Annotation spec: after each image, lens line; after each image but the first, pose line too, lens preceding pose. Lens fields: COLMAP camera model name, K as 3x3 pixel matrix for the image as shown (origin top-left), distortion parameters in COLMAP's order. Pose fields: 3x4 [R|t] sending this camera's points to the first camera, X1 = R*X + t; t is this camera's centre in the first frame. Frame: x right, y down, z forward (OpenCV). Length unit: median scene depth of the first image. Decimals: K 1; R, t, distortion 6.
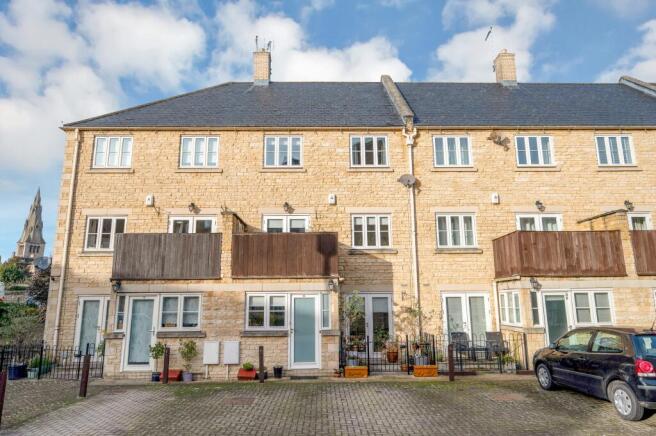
lens RADIAL K [[449.7, 0, 328.0], [0, 449.7, 218.0], [0, 0, 1]] dist [0.001397, -0.003264]
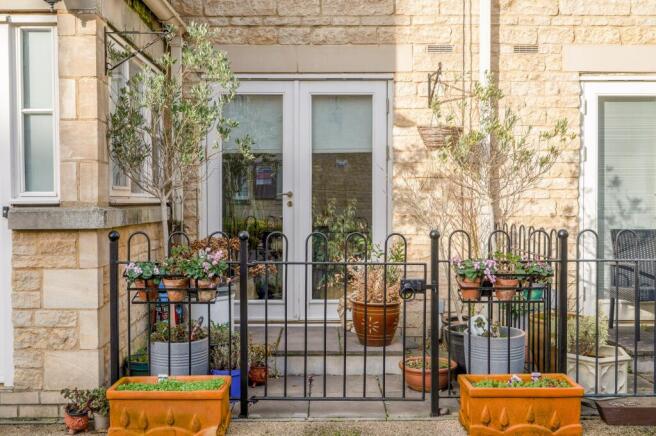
lens RADIAL K [[694.7, 0, 328.0], [0, 694.7, 218.0], [0, 0, 1]] dist [0.001907, 0.000441]
pose [[0.999898, 0.009548, -0.010641, 0.117039], [-0.007117, 0.977953, 0.208705, 0.169125], [0.012399, -0.208608, 0.977921, 0.621329]]
